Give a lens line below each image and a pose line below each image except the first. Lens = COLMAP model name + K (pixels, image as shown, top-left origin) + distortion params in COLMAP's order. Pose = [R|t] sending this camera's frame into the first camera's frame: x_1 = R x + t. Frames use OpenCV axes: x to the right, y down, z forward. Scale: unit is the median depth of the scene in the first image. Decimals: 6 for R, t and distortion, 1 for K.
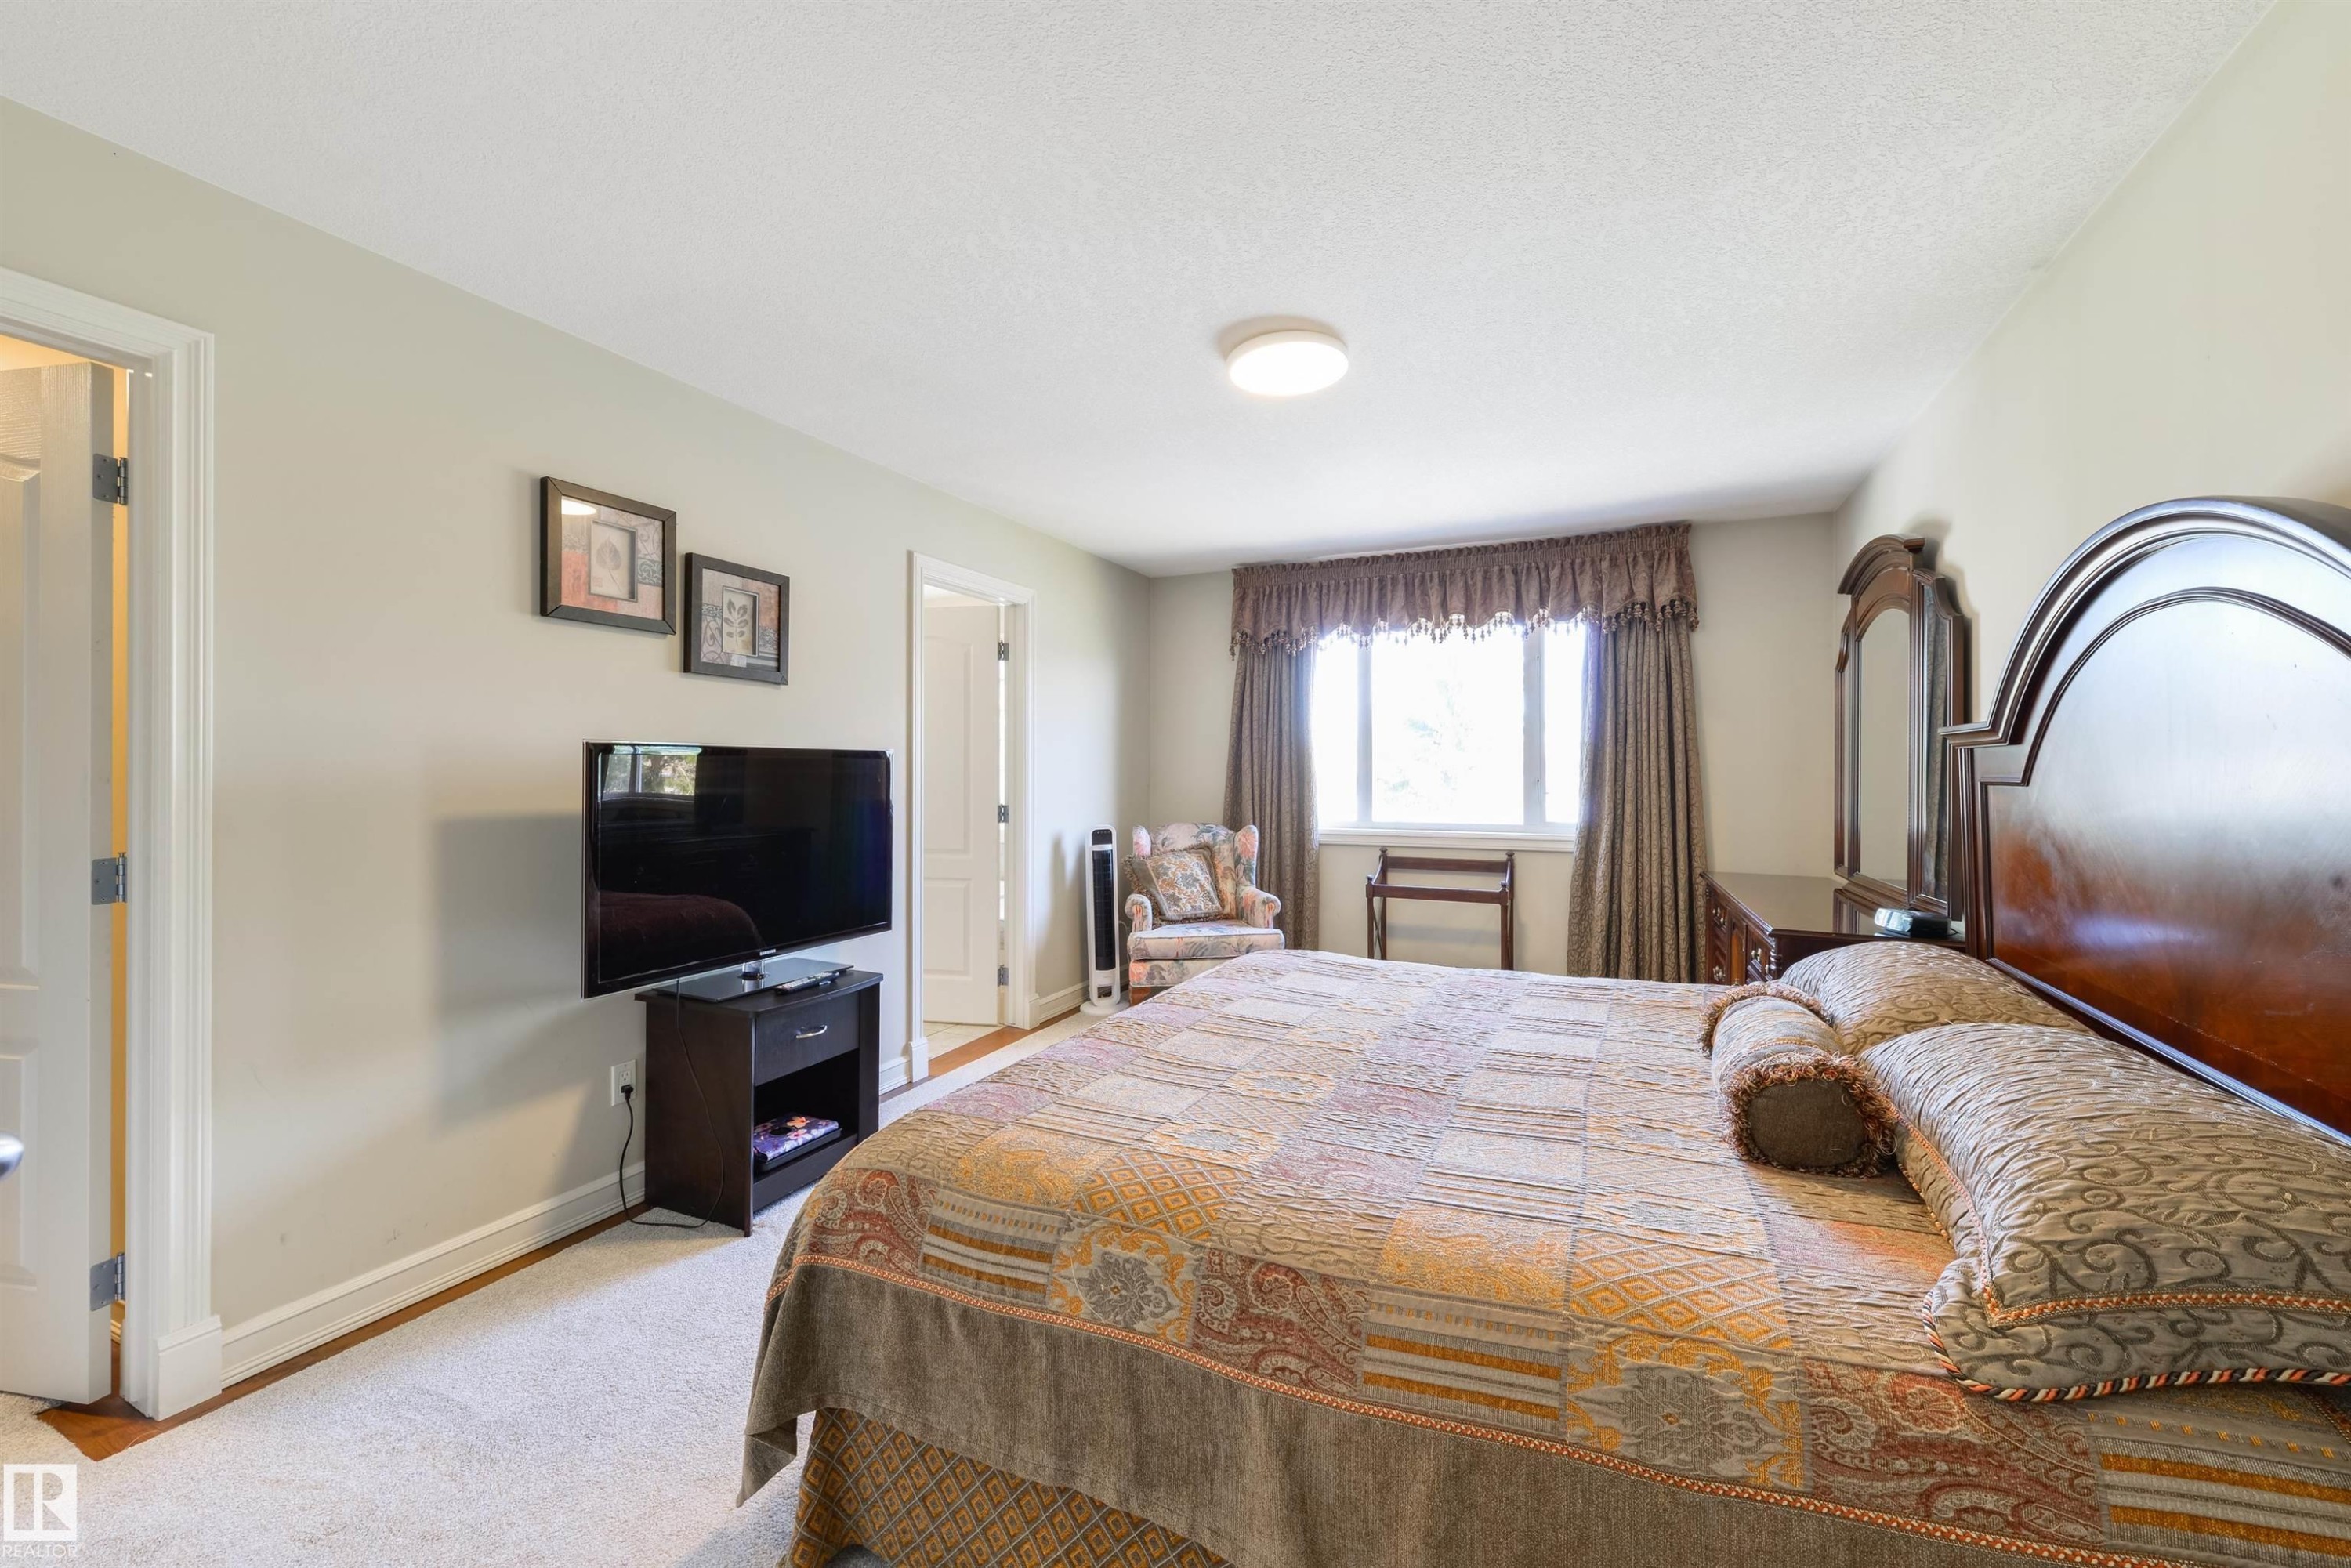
lens RADIAL K [[915.7, 0, 1192.0], [0, 915.7, 777.0], [0, 0, 1]] dist [-0.000251, 0.000036]
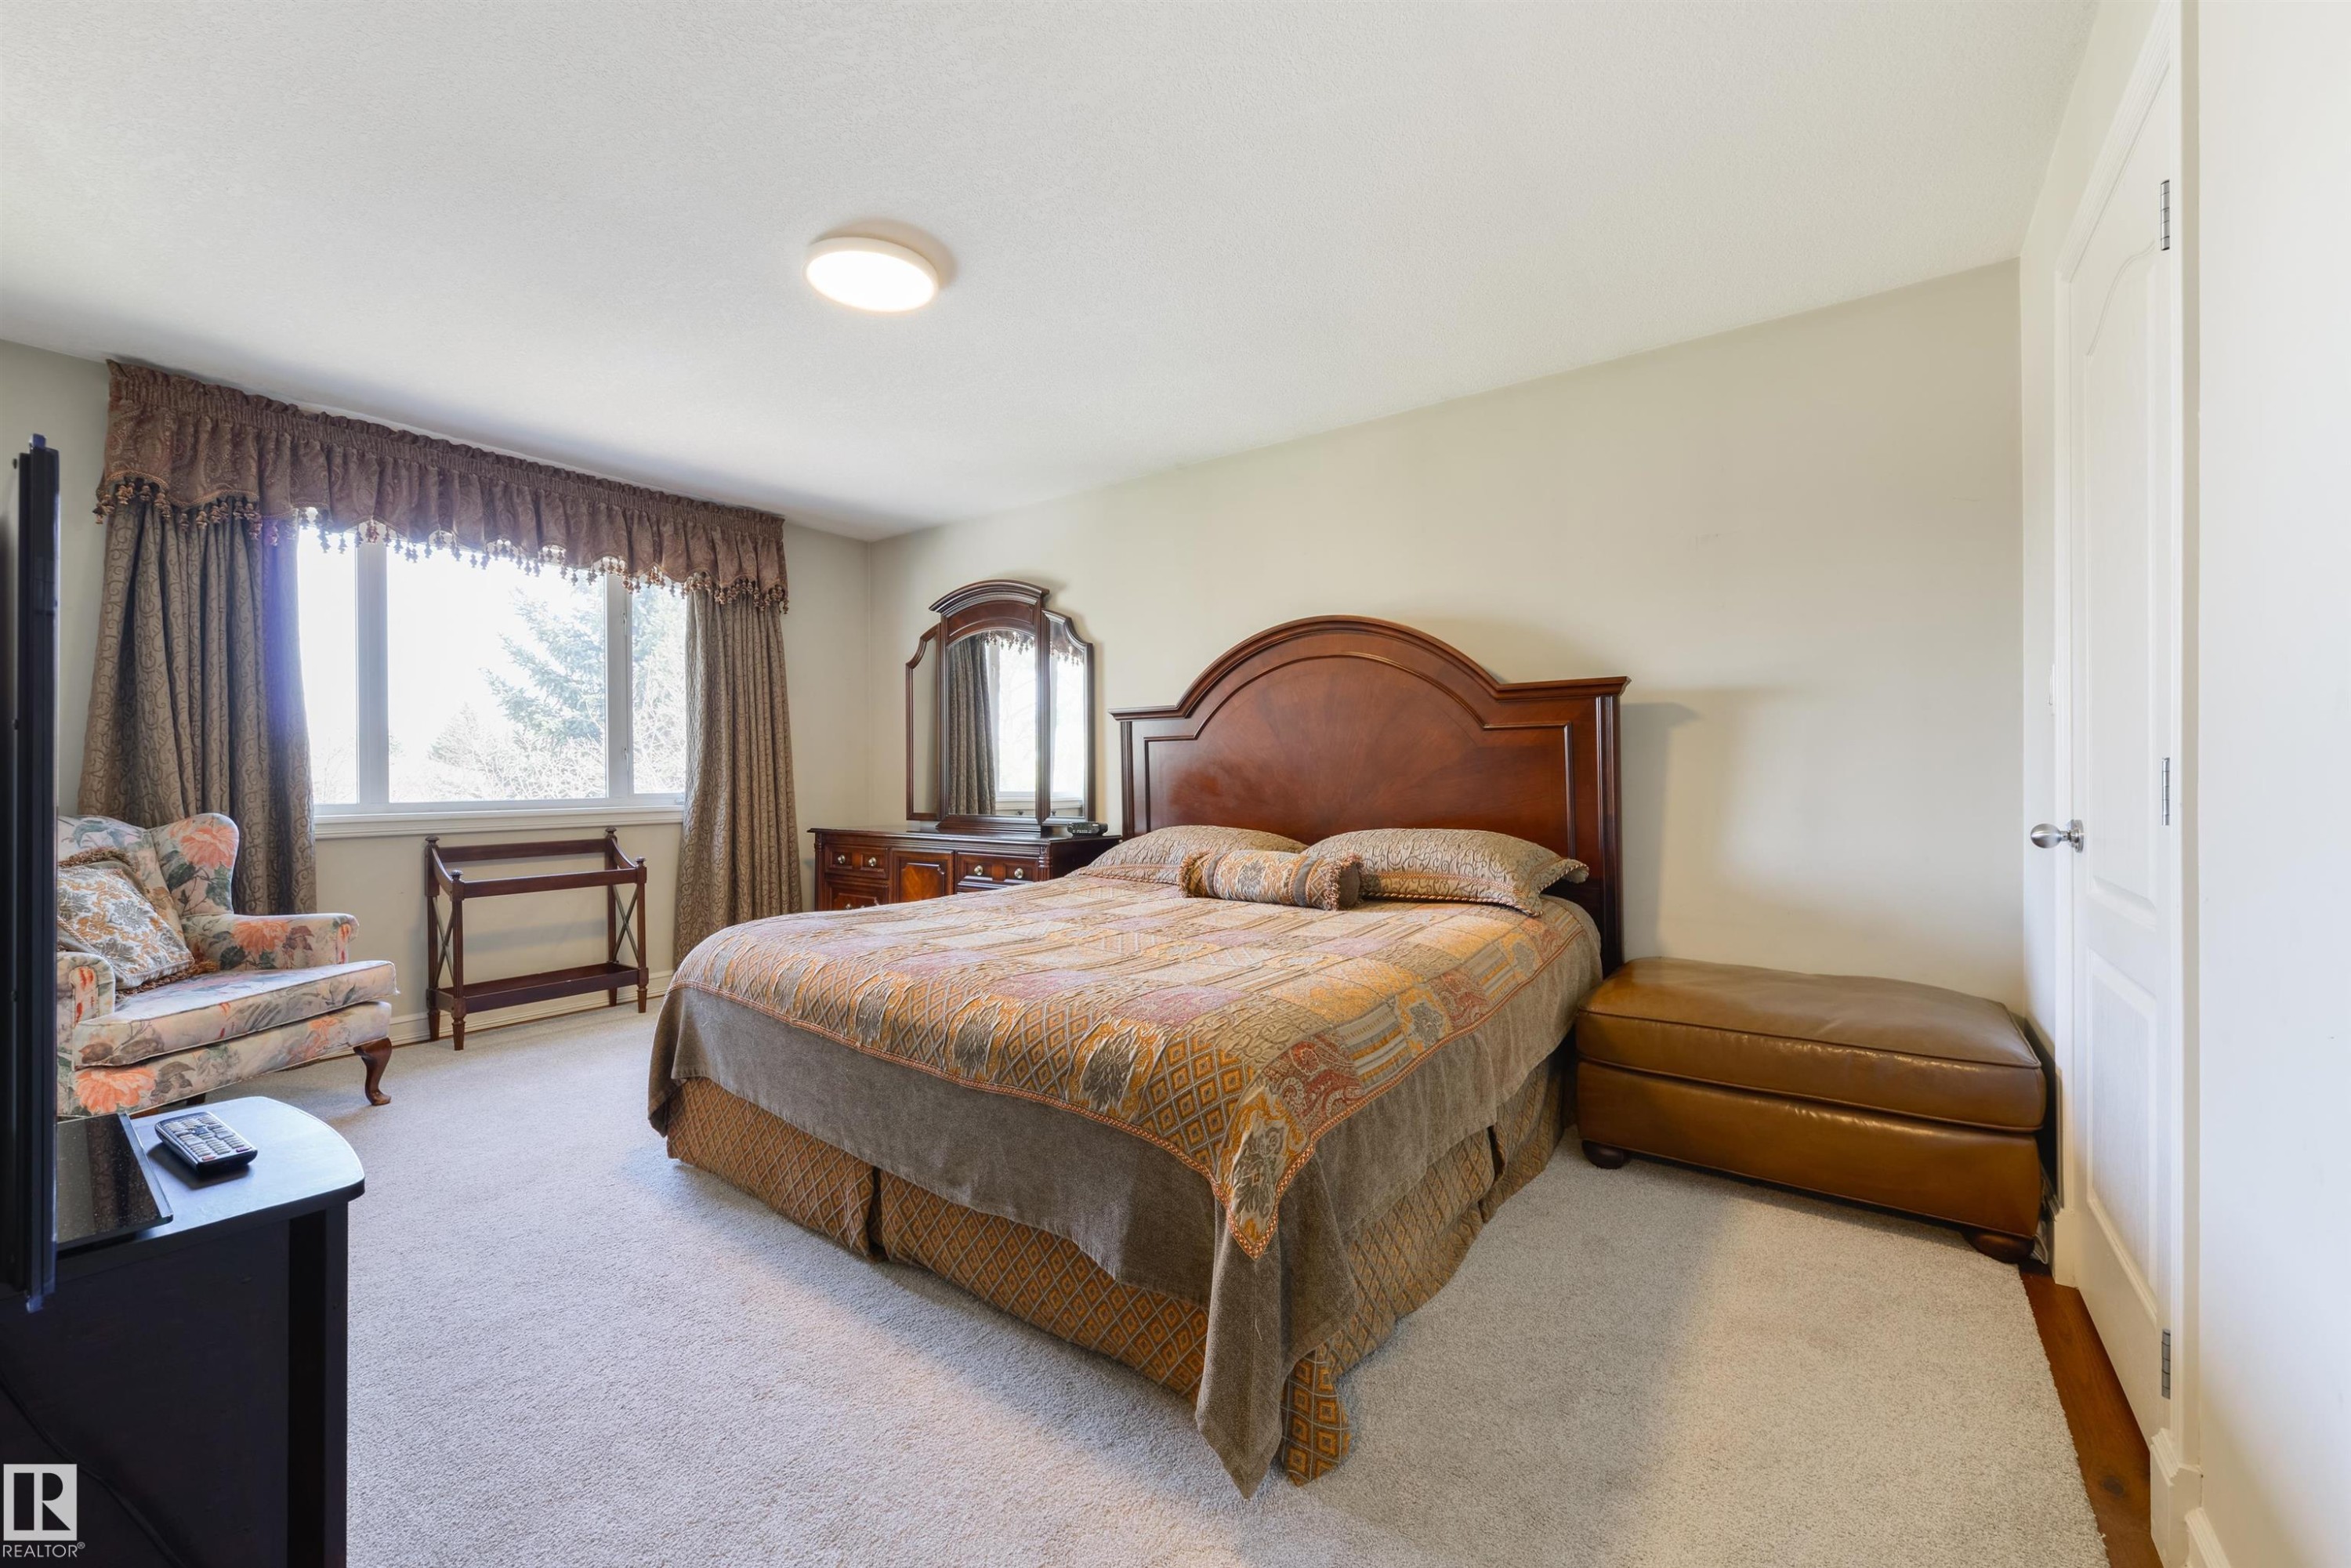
lens RADIAL K [[915.7, 0, 1192.0], [0, 915.7, 777.0], [0, 0, 1]] dist [-0.000251, 0.000036]
pose [[0.198081, -0.004319, 0.980176, -0.420917], [0.009359, 0.999953, 0.002514, 0.036084], [-0.980141, 0.008675, 0.198113, 0.274281]]
